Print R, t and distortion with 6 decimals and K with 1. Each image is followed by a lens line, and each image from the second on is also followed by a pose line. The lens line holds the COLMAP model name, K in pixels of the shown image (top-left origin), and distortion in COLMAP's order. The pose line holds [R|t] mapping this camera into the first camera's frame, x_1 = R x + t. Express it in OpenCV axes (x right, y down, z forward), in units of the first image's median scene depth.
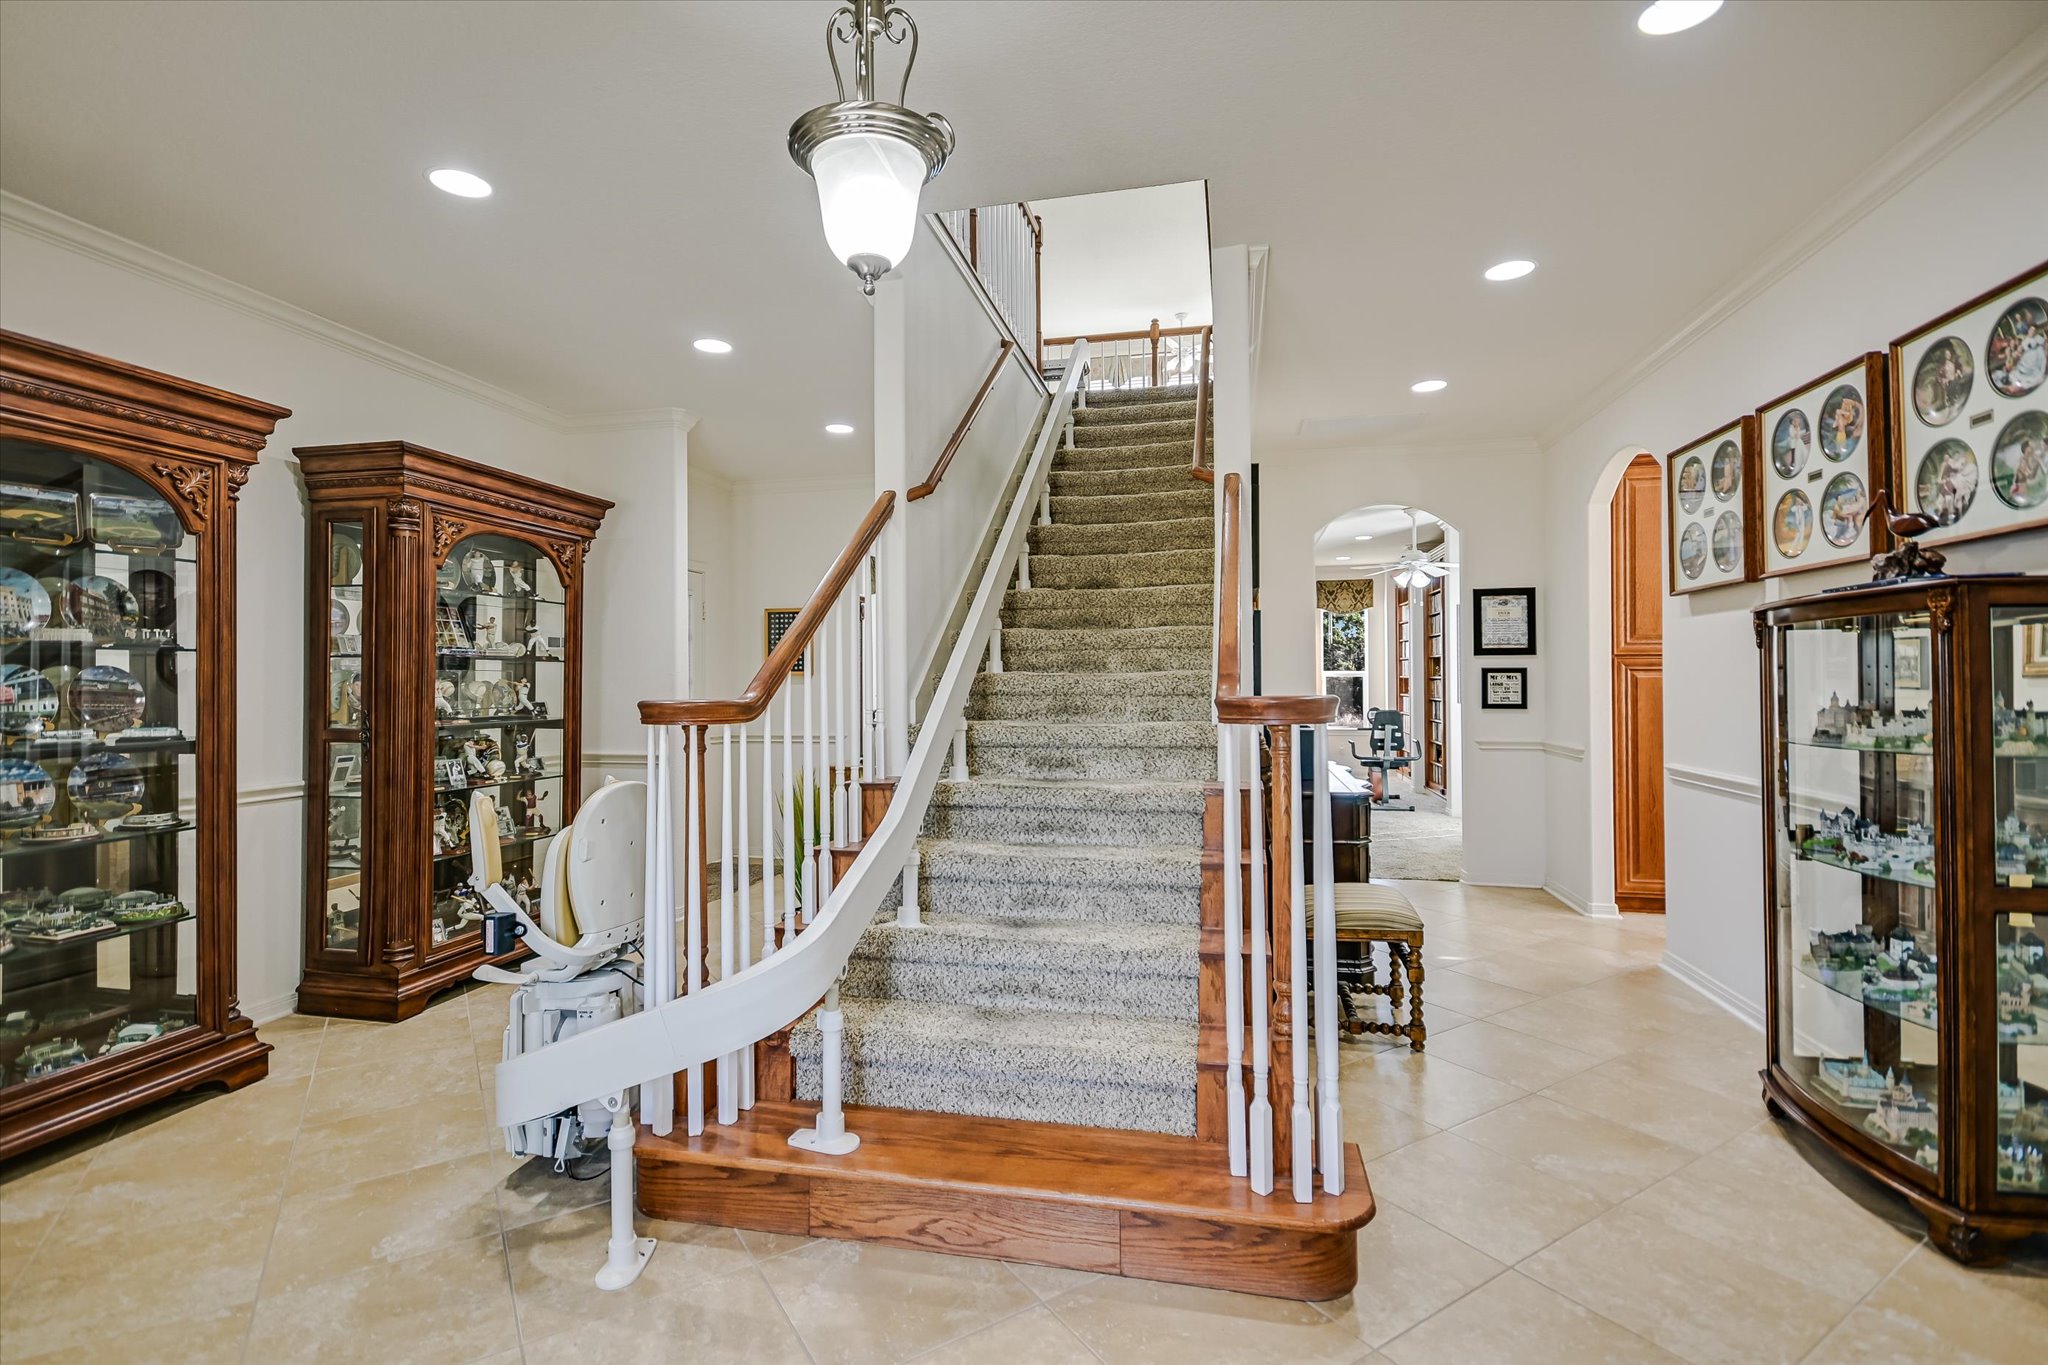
lens RADIAL K [[931.3, 0, 1025.9], [0, 931.3, 665.8], [0, 0, 1]] dist [0.003417, -0.006119]
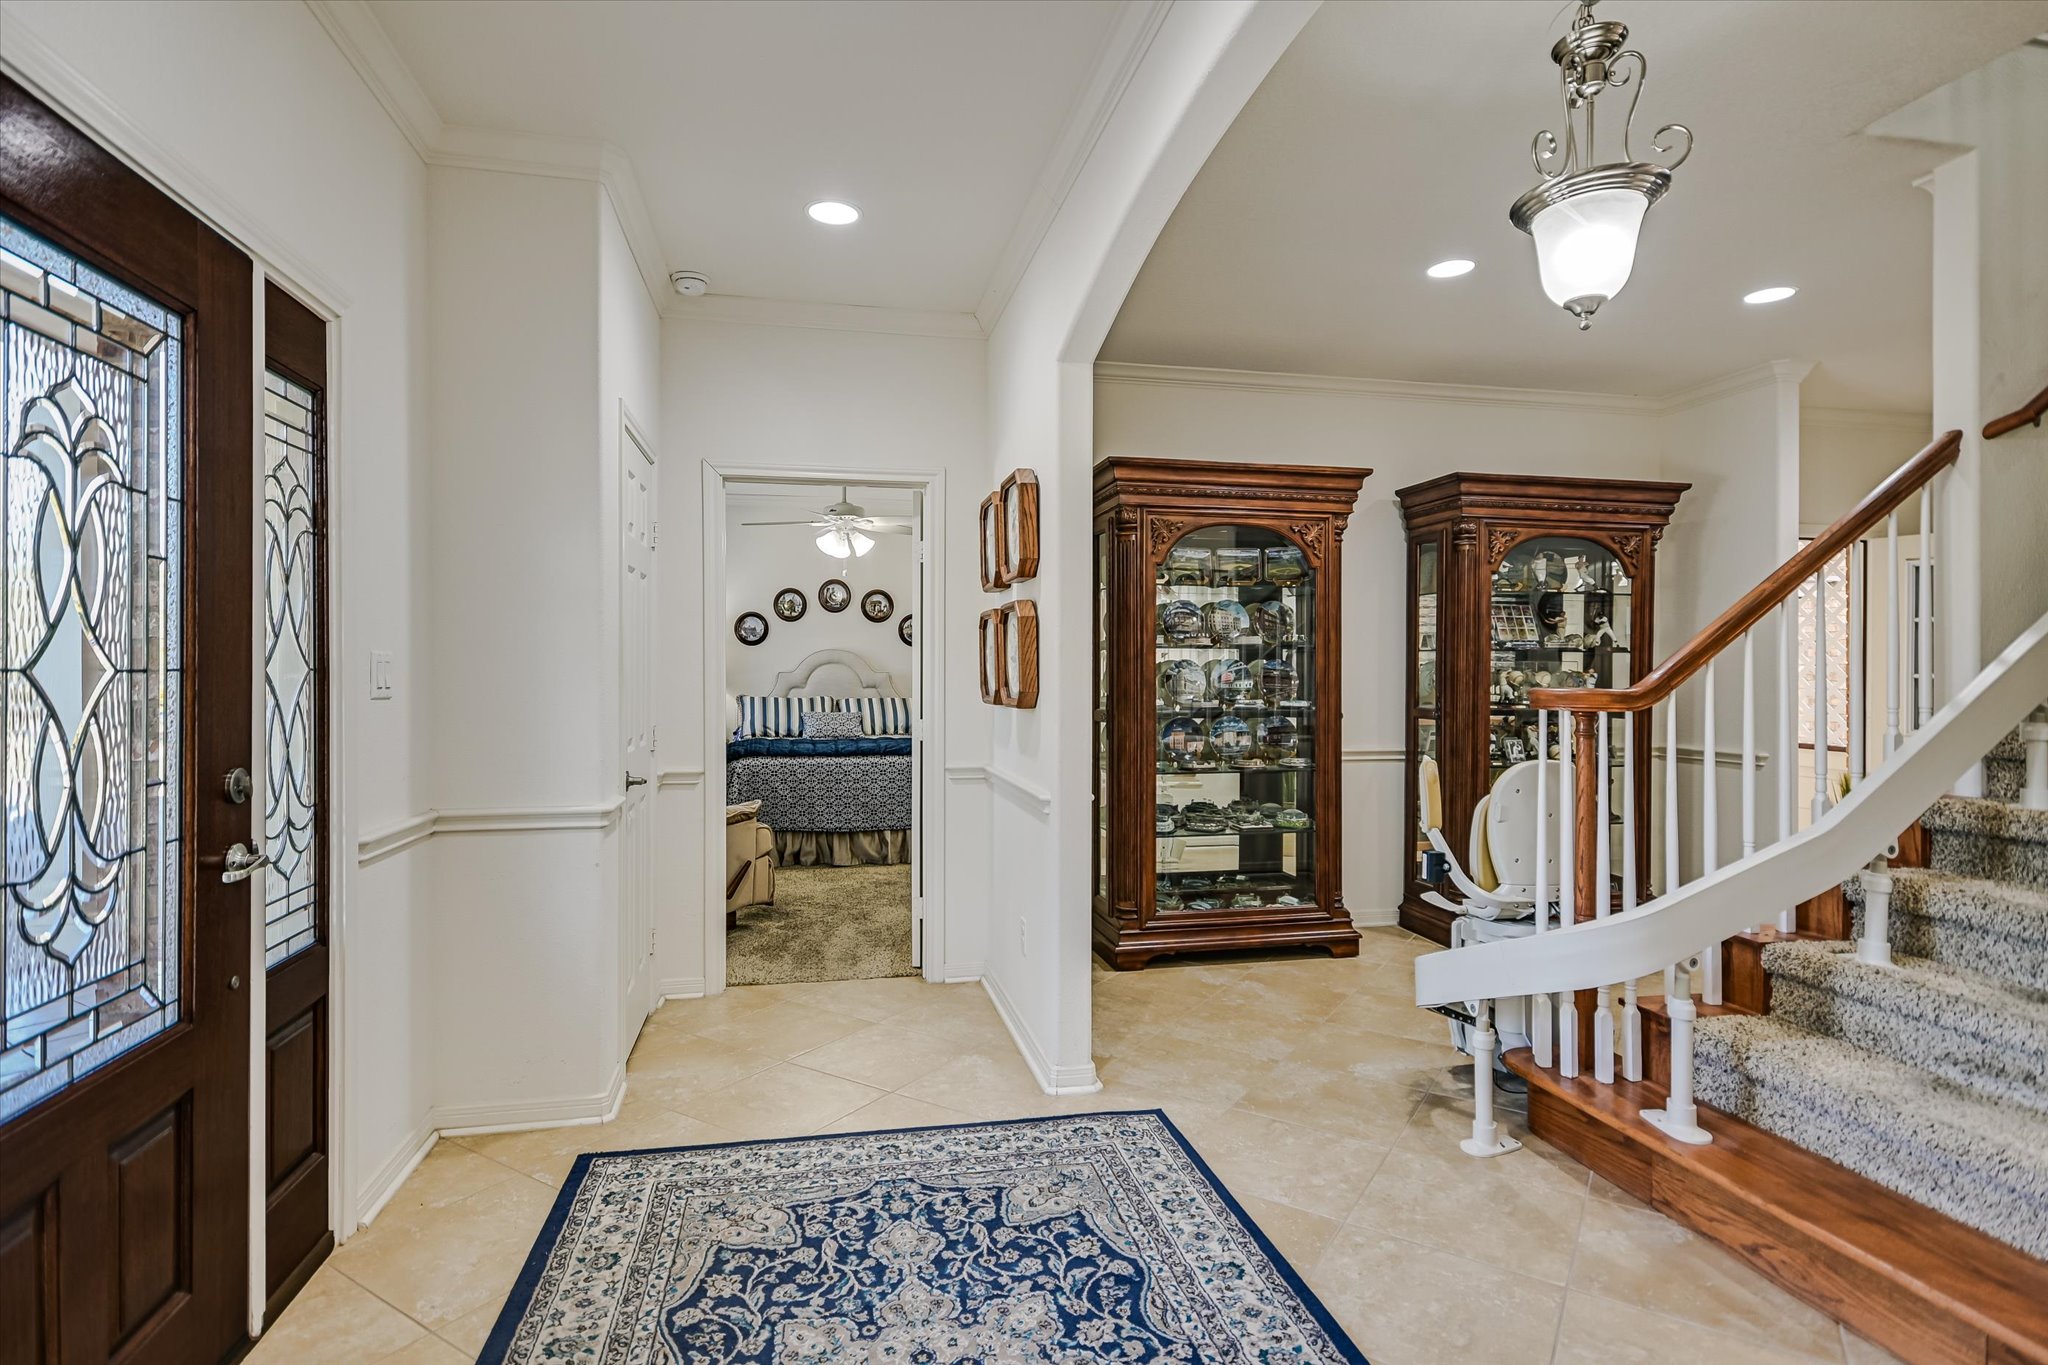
lens RADIAL K [[931.3, 0, 1020.2], [0, 931.3, 674.6], [0, 0, 1]] dist [0.003417, -0.006119]
pose [[0.425950, 0.009157, -0.904700, 0.295426], [0.008737, 0.999861, 0.014234, -0.000833], [0.904705, -0.013968, 0.425810, -0.051442]]
